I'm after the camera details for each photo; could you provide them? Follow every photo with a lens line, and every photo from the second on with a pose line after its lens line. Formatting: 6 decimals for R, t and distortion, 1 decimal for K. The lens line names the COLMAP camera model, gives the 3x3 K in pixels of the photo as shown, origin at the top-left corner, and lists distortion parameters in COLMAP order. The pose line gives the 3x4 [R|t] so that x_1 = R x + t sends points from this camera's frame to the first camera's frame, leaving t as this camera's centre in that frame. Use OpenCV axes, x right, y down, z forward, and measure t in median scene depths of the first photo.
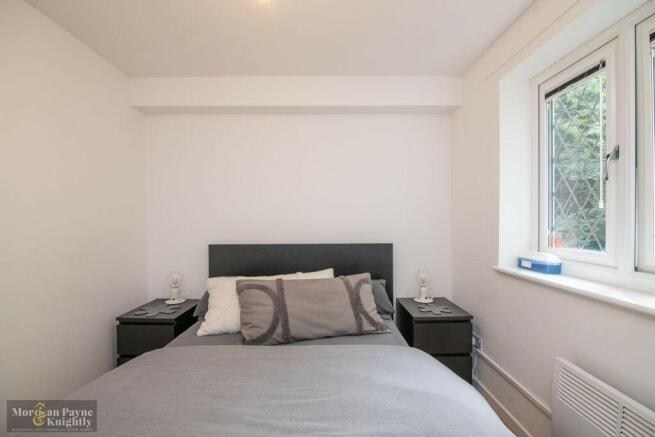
lens RADIAL K [[301.8, 0, 327.5], [0, 301.8, 218.5], [0, 0, 1]] dist [-0.013961, -0.000024]
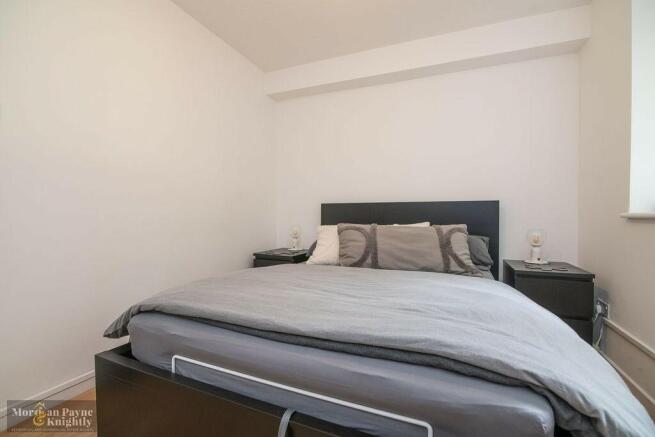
lens RADIAL K [[301.8, 0, 327.5], [0, 301.8, 218.5], [0, 0, 1]] dist [-0.013961, -0.000024]
pose [[0.917352, 0.013112, -0.397860, 0.130873], [-0.009372, 0.999892, 0.011341, 0.176404], [0.397966, -0.006675, 0.917376, -0.095226]]
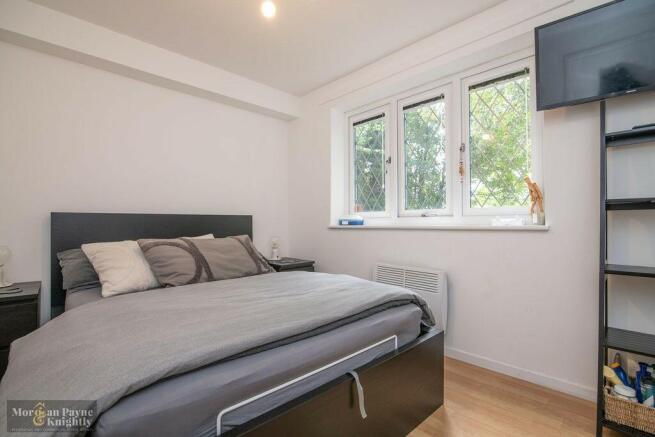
lens RADIAL K [[301.8, 0, 327.5], [0, 301.8, 218.5], [0, 0, 1]] dist [-0.013961, -0.000024]
pose [[0.725213, 0.015290, 0.688355, -0.540870], [-0.000480, 0.999764, -0.021701, 0.160688], [-0.688524, 0.015407, 0.725050, -0.136934]]
